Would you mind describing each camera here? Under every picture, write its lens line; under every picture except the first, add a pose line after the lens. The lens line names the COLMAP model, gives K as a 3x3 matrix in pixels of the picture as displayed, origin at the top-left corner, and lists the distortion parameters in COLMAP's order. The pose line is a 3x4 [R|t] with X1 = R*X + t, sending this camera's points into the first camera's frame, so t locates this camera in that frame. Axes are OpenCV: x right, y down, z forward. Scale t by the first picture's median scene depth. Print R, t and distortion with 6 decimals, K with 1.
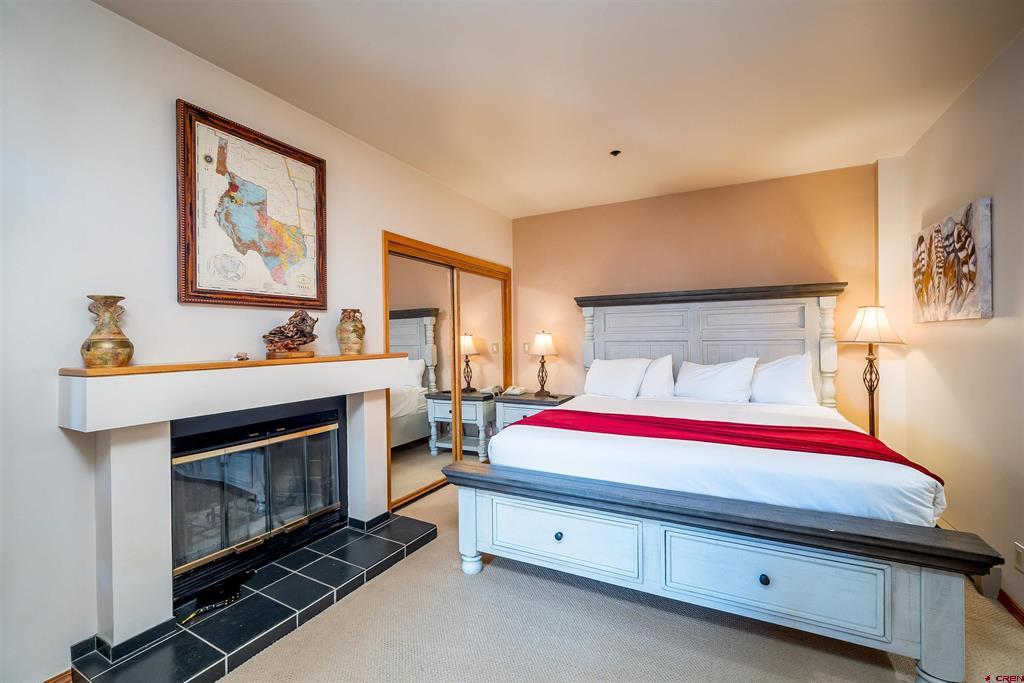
lens RADIAL K [[428.3, 0, 512.0], [0, 428.3, 341.5], [0, 0, 1]] dist [-0.000526, -0.000143]
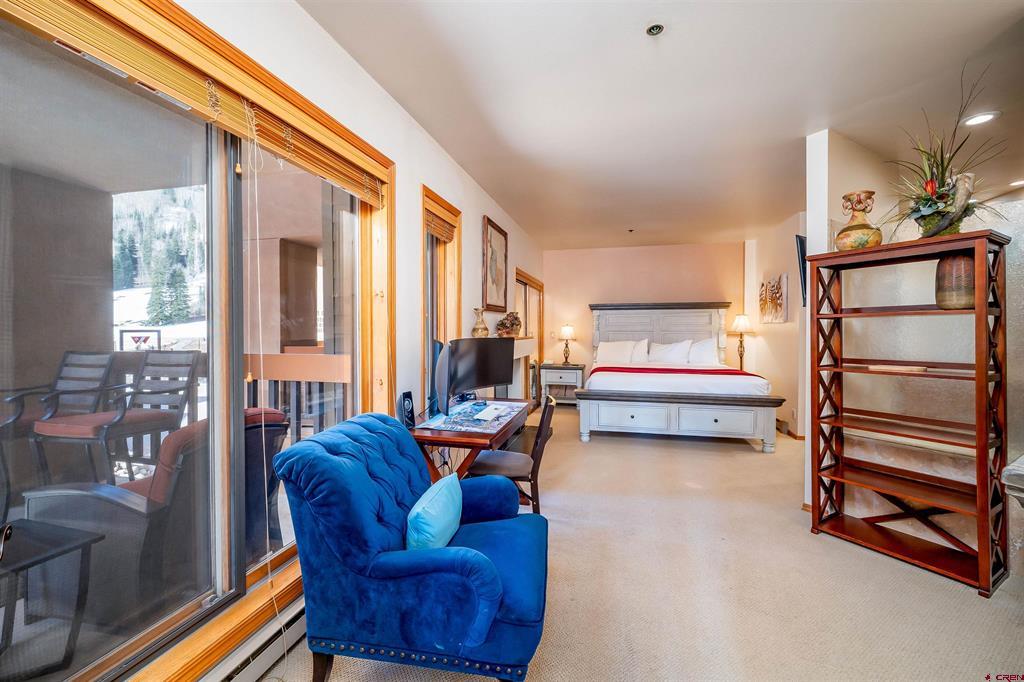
lens RADIAL K [[419.4, 0, 531.5], [0, 419.4, 338.7], [0, 0, 1]] dist [-0.000260, 0.000008]
pose [[0.961895, 0.002711, 0.273405, -0.744389], [-0.006198, 0.999910, 0.011890, 0.016163], [-0.273348, -0.013132, 0.961826, -0.719827]]
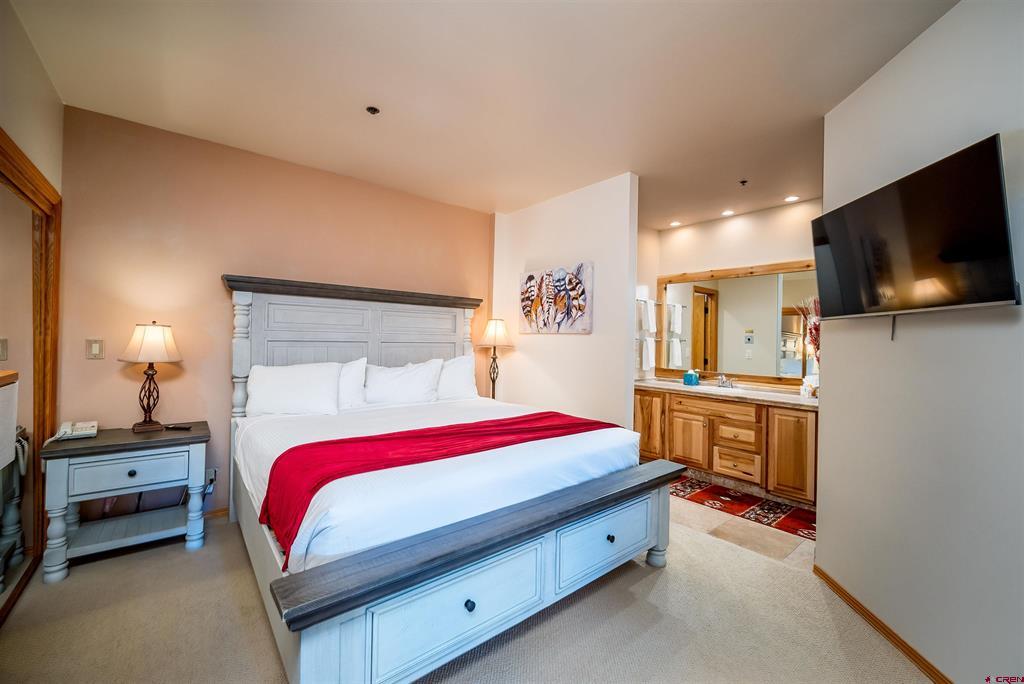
lens RADIAL K [[415.5, 0, 512.0], [0, 415.5, 342.0], [0, 0, 1]] dist [-0.000725, -0.000010]
pose [[0.398871, 0.012699, 0.916919, -0.397876], [-0.020278, 0.999782, -0.005025, -0.005026], [-0.916783, -0.016589, 0.399041, 0.480060]]
